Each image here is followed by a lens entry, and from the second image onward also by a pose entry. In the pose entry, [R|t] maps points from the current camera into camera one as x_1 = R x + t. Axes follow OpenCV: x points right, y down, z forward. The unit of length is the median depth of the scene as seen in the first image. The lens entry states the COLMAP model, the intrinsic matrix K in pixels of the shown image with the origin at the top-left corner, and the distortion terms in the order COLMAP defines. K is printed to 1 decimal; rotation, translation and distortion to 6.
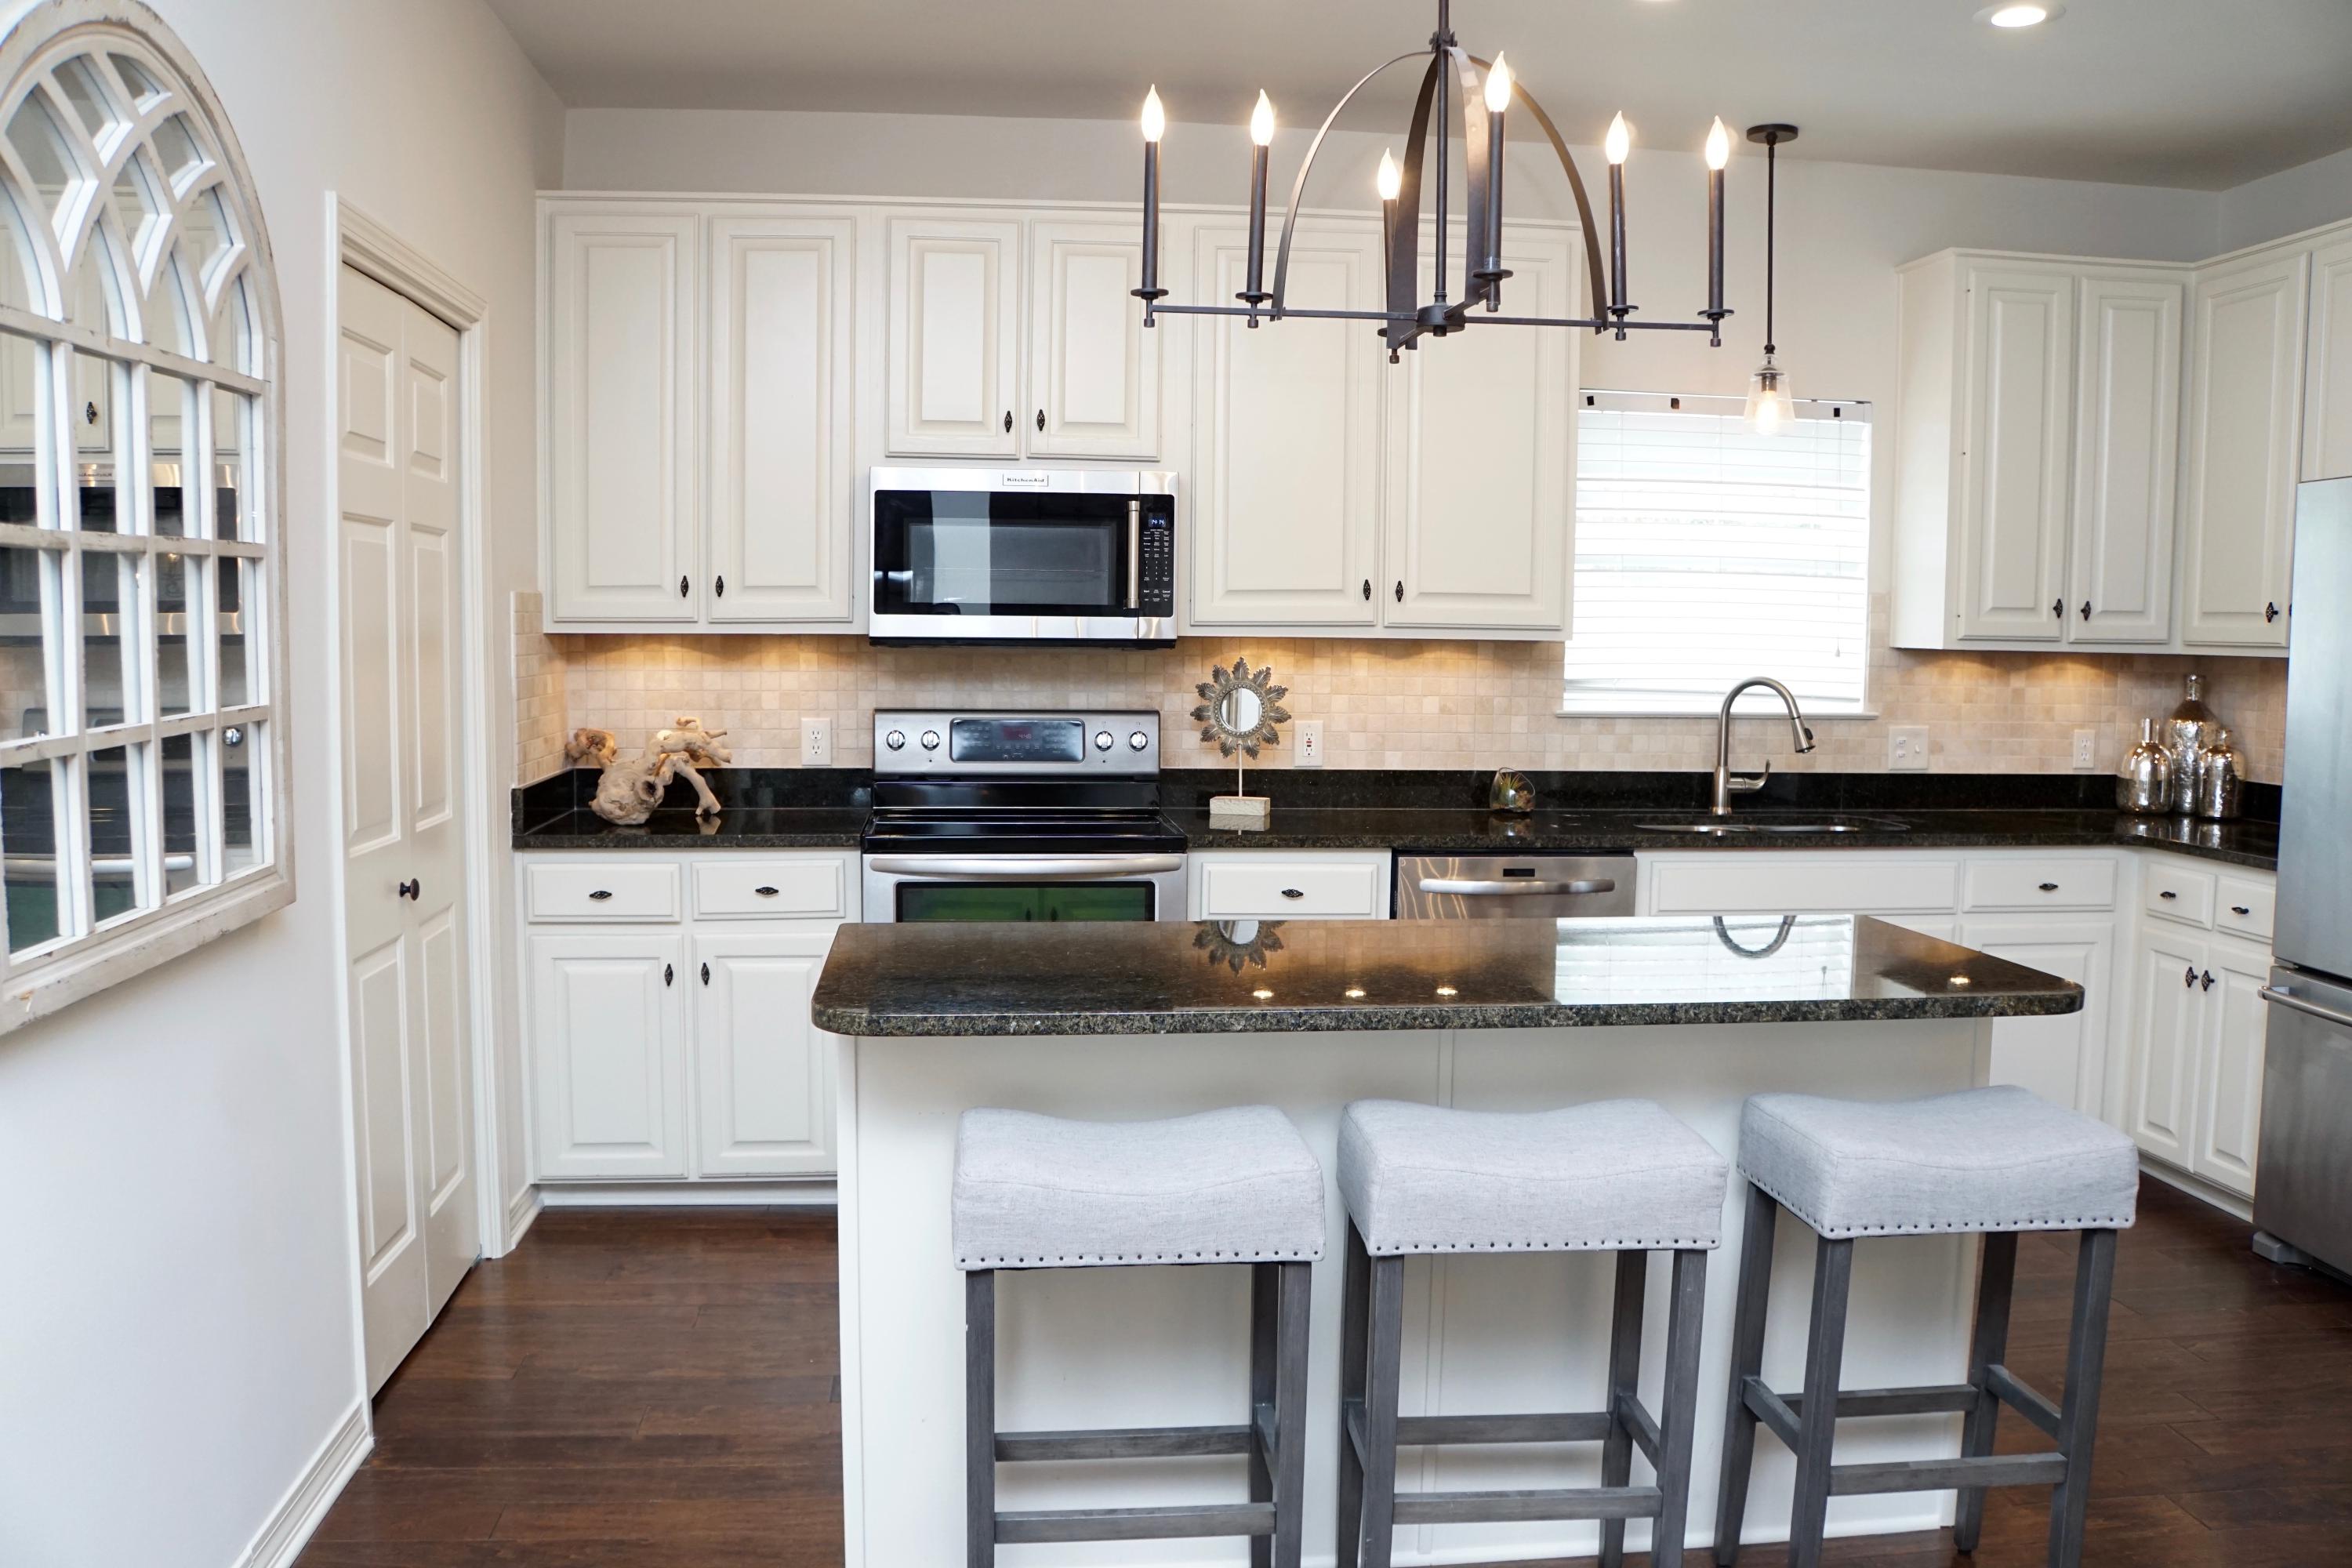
lens RADIAL K [[1879.2, 0, 1172.0], [0, 1879.2, 823.7], [0, 0, 1]] dist [-0.154699, 0.082013]
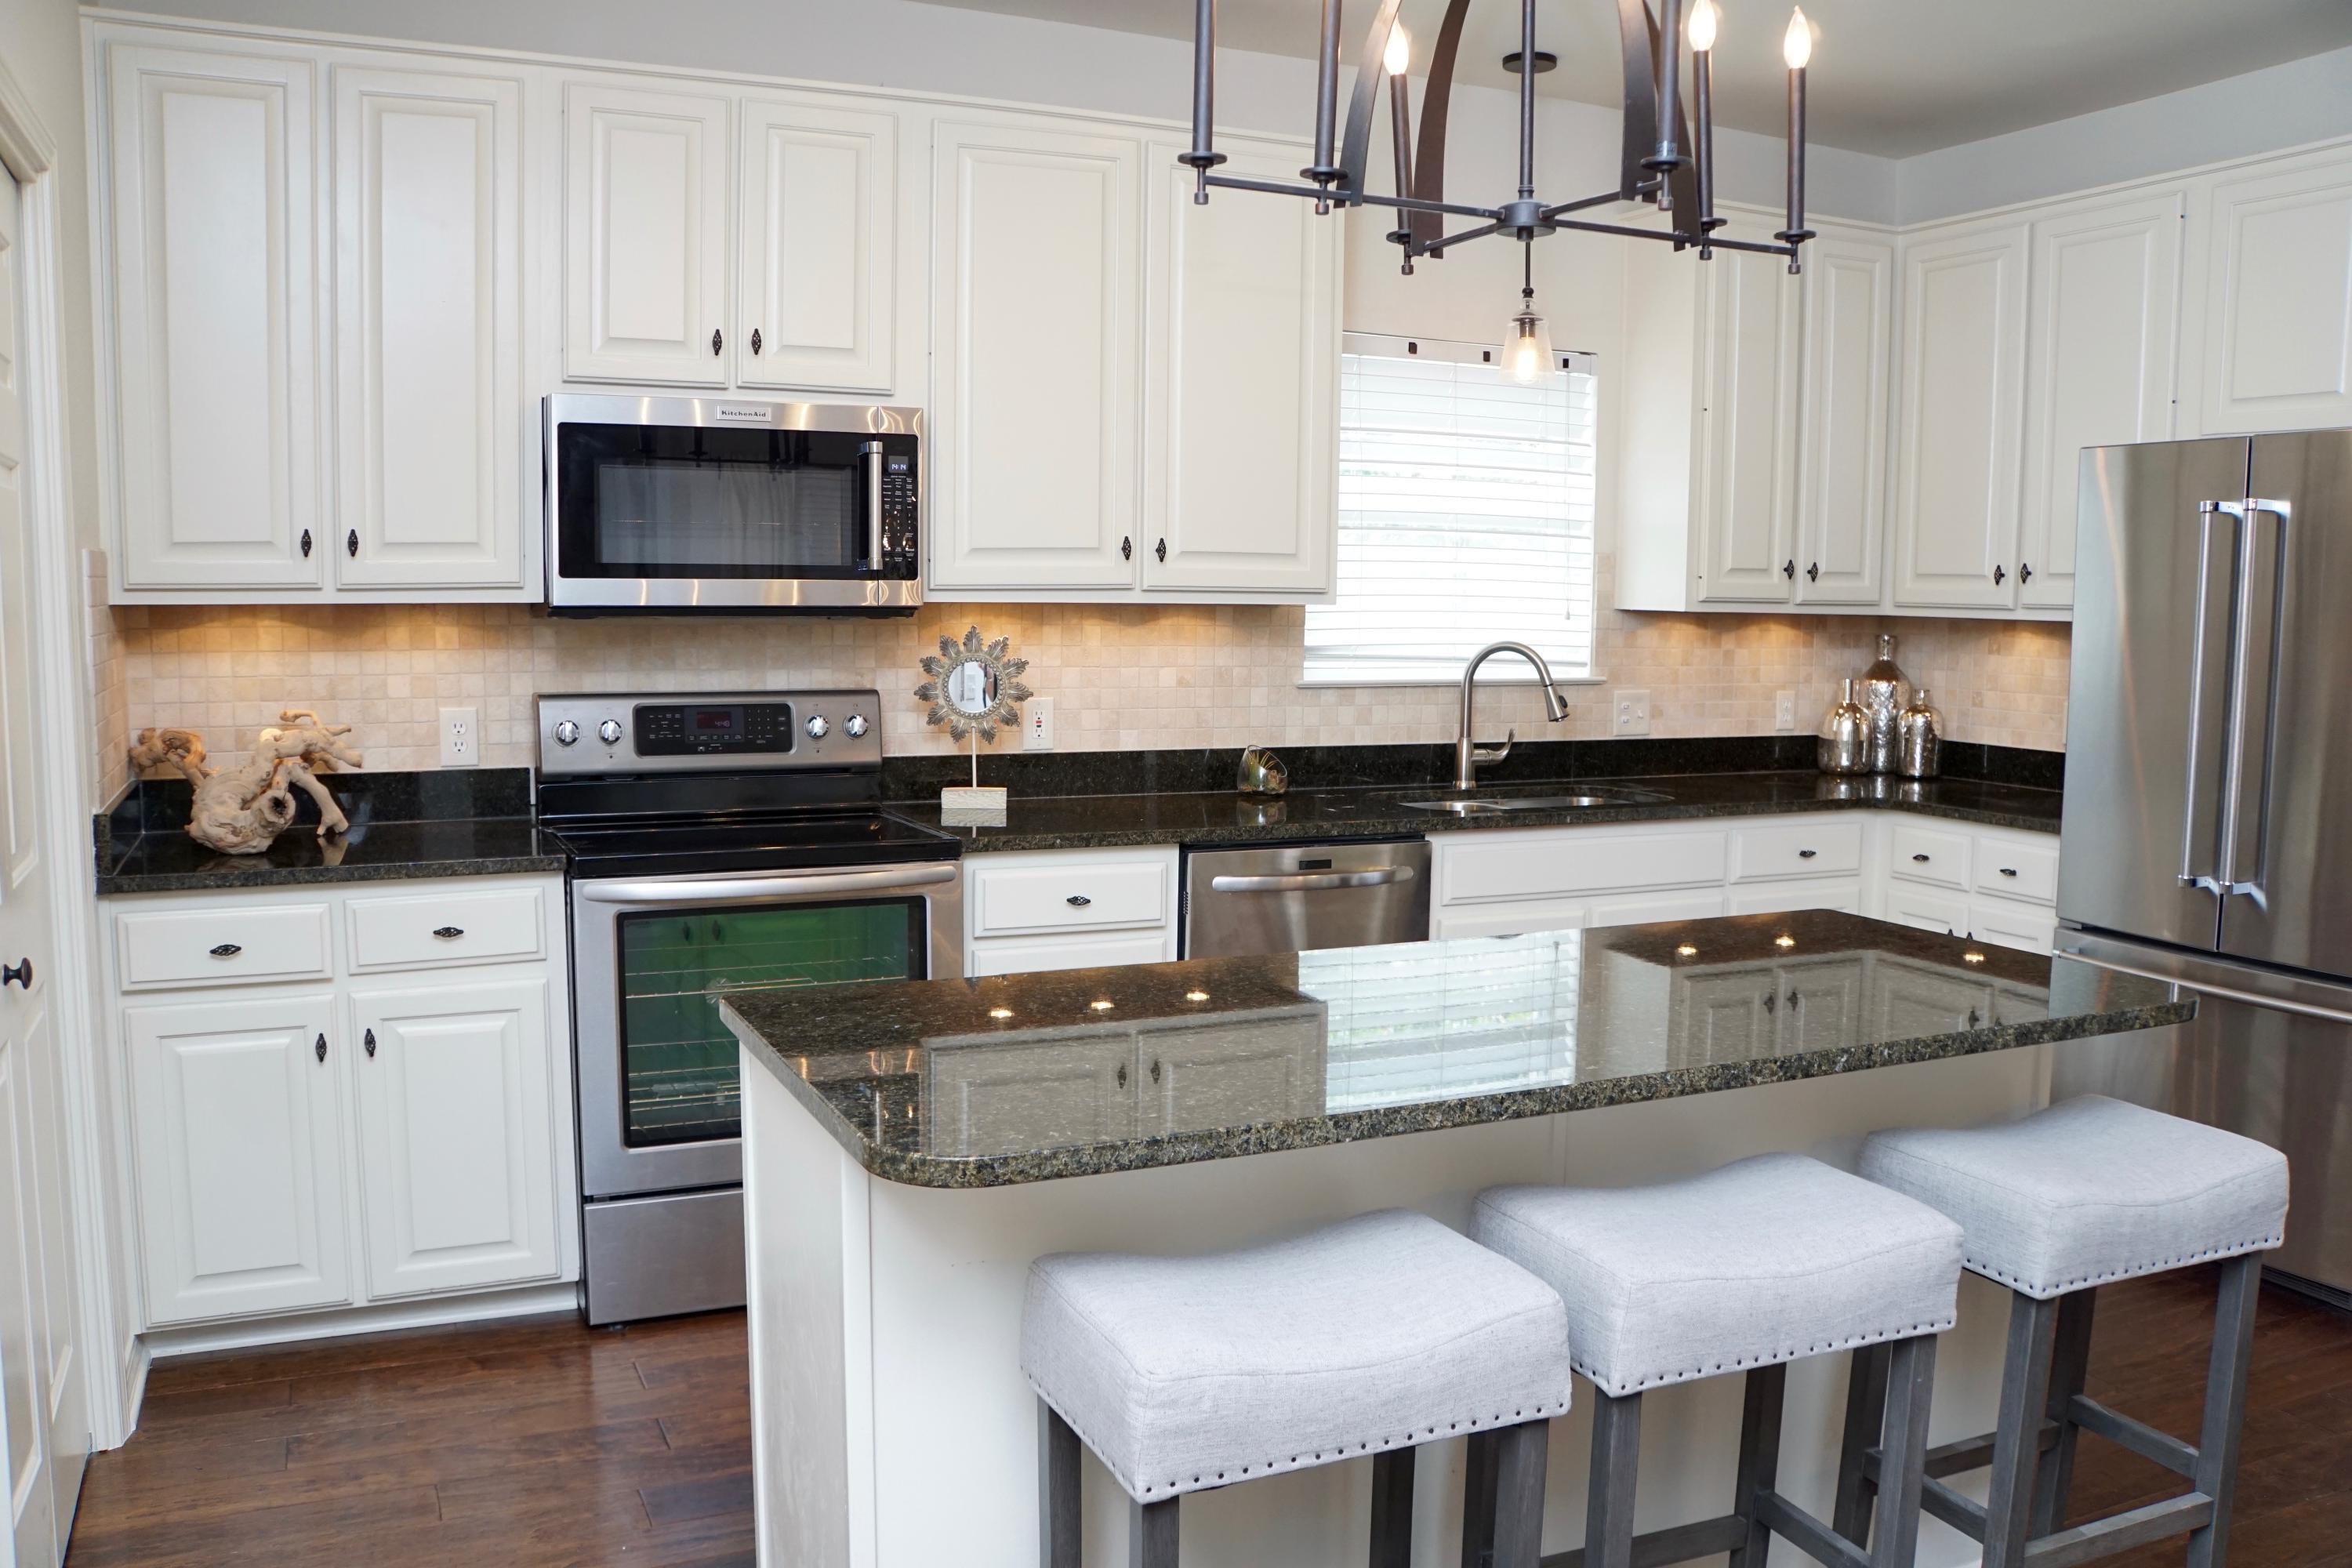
lens RADIAL K [[1879.2, 0, 1179.2], [0, 1879.2, 817.9], [0, 0, 1]] dist [-0.154699, 0.082013]
pose [[0.949032, -0.036989, 0.313001, -0.151503], [0.030862, 0.999223, 0.024508, -0.019565], [-0.313665, -0.013599, 0.949436, 0.158045]]
